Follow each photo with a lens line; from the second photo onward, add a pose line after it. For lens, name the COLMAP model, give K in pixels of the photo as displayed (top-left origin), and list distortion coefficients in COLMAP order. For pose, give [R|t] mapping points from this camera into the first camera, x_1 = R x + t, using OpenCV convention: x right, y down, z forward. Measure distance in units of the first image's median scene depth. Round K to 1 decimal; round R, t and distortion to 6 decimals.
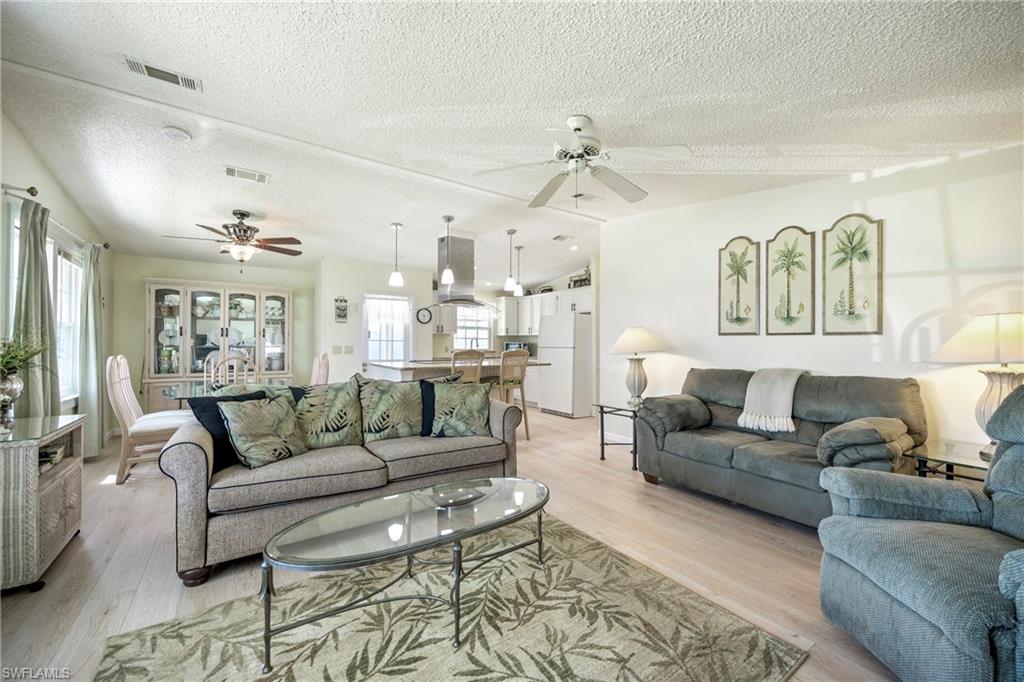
lens RADIAL K [[401.7, 0, 514.6], [0, 401.7, 338.7], [0, 0, 1]] dist [0.002929, 0.000135]
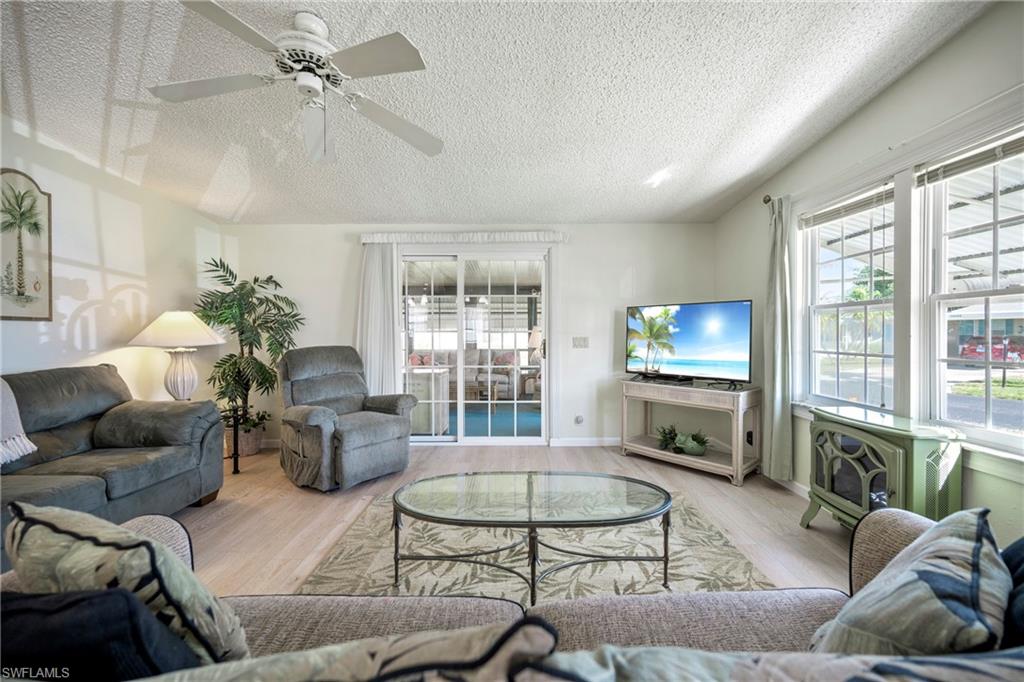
lens RADIAL K [[401.7, 0, 515.9], [0, 401.7, 335.9], [0, 0, 1]] dist [0.002929, 0.000135]
pose [[-0.828894, -0.005496, 0.559379, -0.231336], [-0.009181, 0.999951, -0.003780, 0.007967], [-0.559330, -0.008269, -0.828904, 0.579578]]
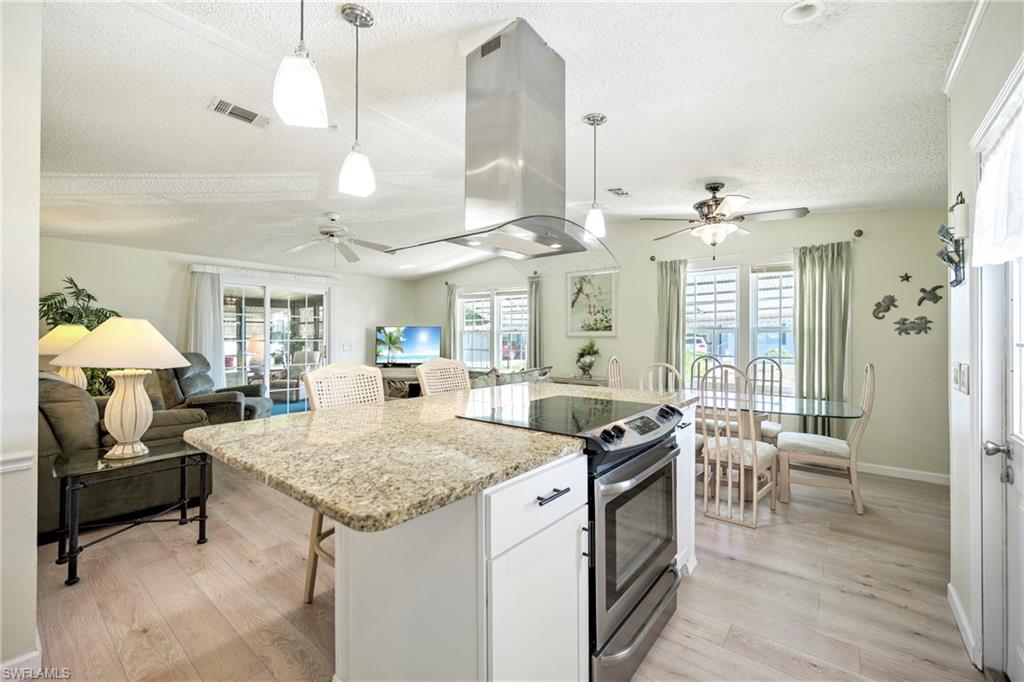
lens RADIAL K [[401.7, 0, 493.2], [0, 401.7, 339.4], [0, 0, 1]] dist [0.002929, 0.000135]
pose [[-0.966395, -0.003480, -0.257040, -0.027749], [-0.000506, 0.999932, -0.011635, 0.005829], [0.257063, -0.011114, -0.966331, 1.173573]]
